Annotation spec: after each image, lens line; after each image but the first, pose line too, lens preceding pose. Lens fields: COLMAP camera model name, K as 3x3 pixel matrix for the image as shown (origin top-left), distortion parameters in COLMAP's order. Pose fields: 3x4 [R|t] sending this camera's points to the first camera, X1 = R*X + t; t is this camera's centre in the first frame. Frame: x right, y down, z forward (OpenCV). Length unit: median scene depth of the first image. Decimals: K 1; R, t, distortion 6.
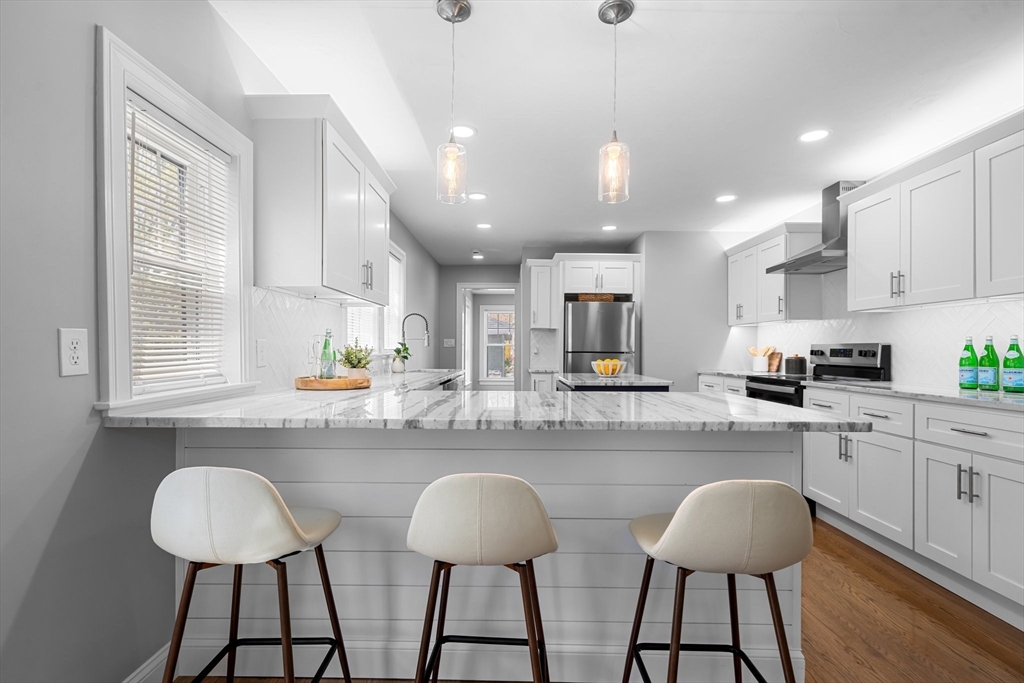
lens RADIAL K [[474.4, 0, 507.5], [0, 474.4, 350.9], [0, 0, 1]] dist [-0.007180, 0.001317]
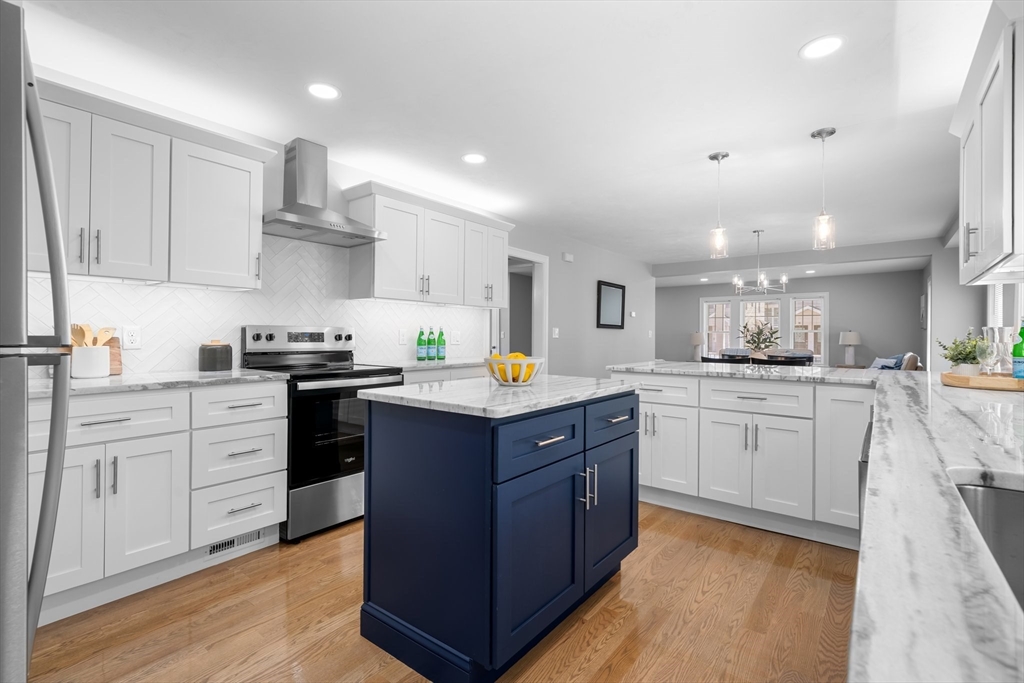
lens RADIAL K [[467.2, 0, 512.1], [0, 467.2, 335.4], [0, 0, 1]] dist [-0.004199, 0.001707]
pose [[-0.793666, -0.009550, 0.608279, -0.095641], [-0.009116, 0.999951, 0.003804, -0.004489], [-0.608286, -0.002526, -0.793714, 1.142759]]
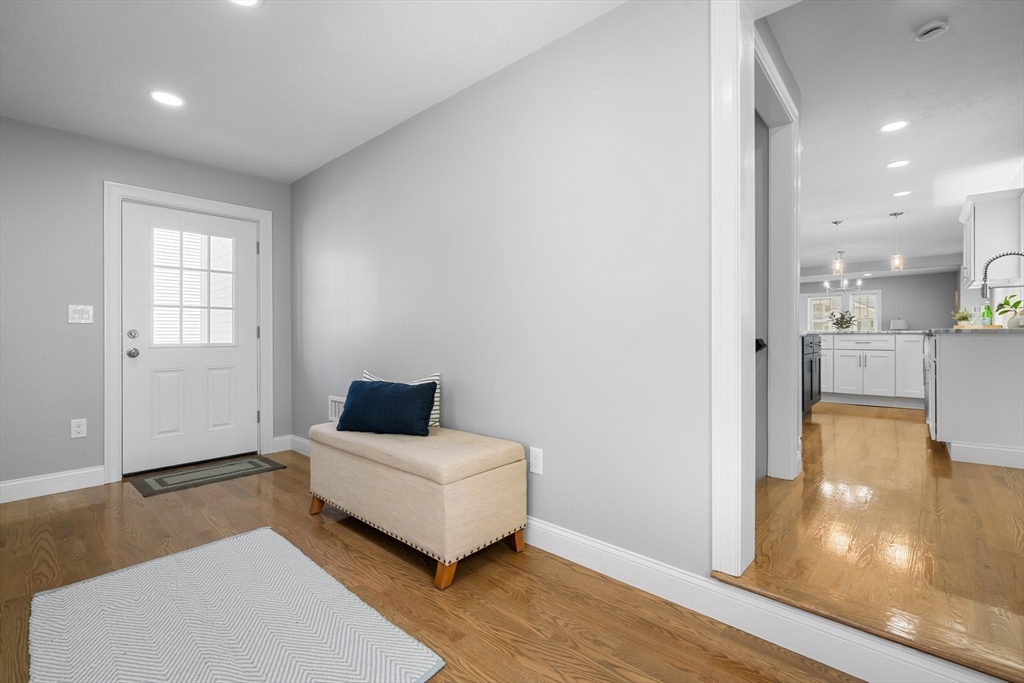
lens RADIAL K [[467.2, 0, 505.9], [0, 467.2, 338.1], [0, 0, 1]] dist [-0.004199, 0.001707]
pose [[-0.757551, -0.006015, 0.652748, -0.082250], [0.000183, 0.999956, 0.009426, 0.022689], [-0.652776, 0.007260, -0.757516, 1.602398]]
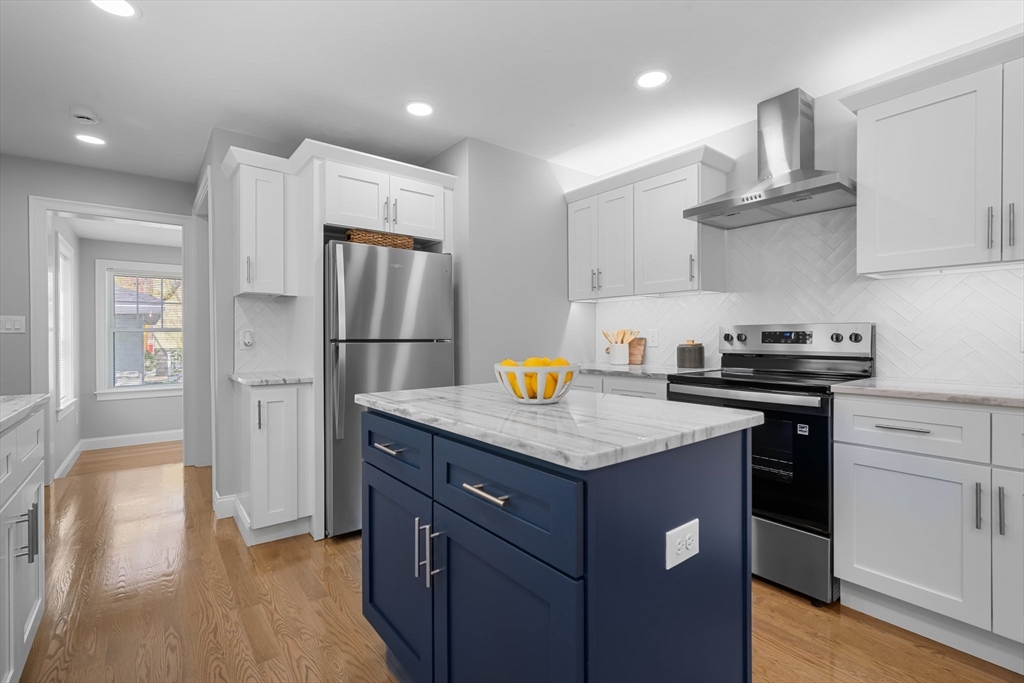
lens RADIAL K [[467.2, 0, 516.8], [0, 467.2, 337.9], [0, 0, 1]] dist [-0.004199, 0.001707]
pose [[0.777736, -0.009228, 0.628523, -0.038058], [0.009046, 0.999953, 0.003488, -0.000650], [-0.628526, 0.002973, 0.777783, 0.554406]]
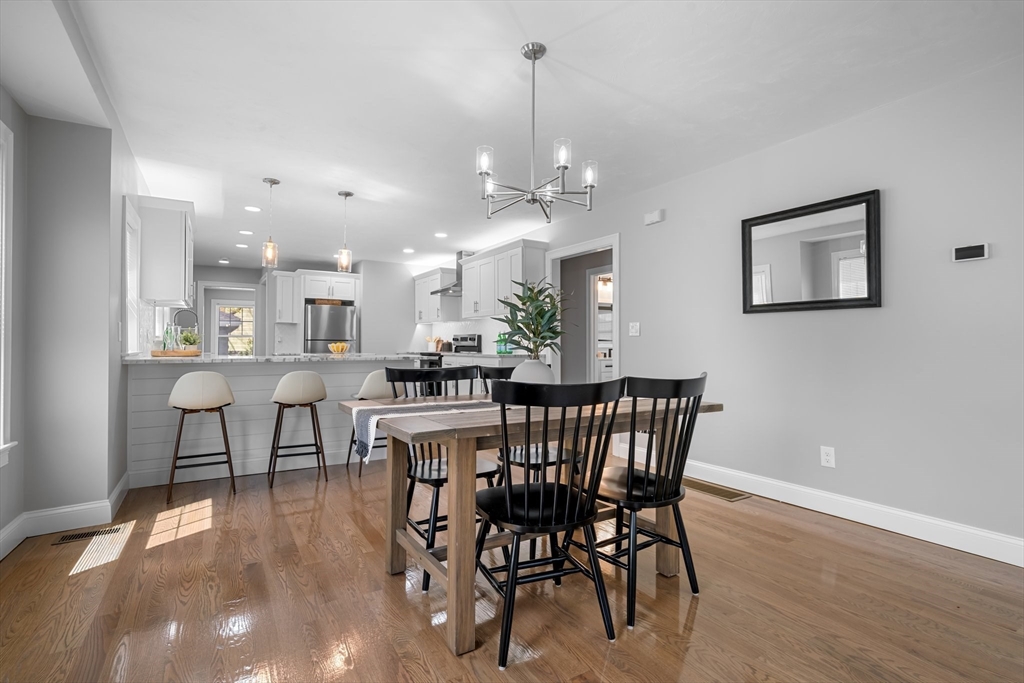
lens RADIAL K [[474.4, 0, 508.6], [0, 474.4, 335.7], [0, 0, 1]] dist [-0.007180, 0.001317]
pose [[0.843806, 0.004847, 0.536626, -0.138915], [0.005852, 0.999817, -0.018232, 0.021140], [-0.536616, 0.018525, 0.843623, -0.568597]]
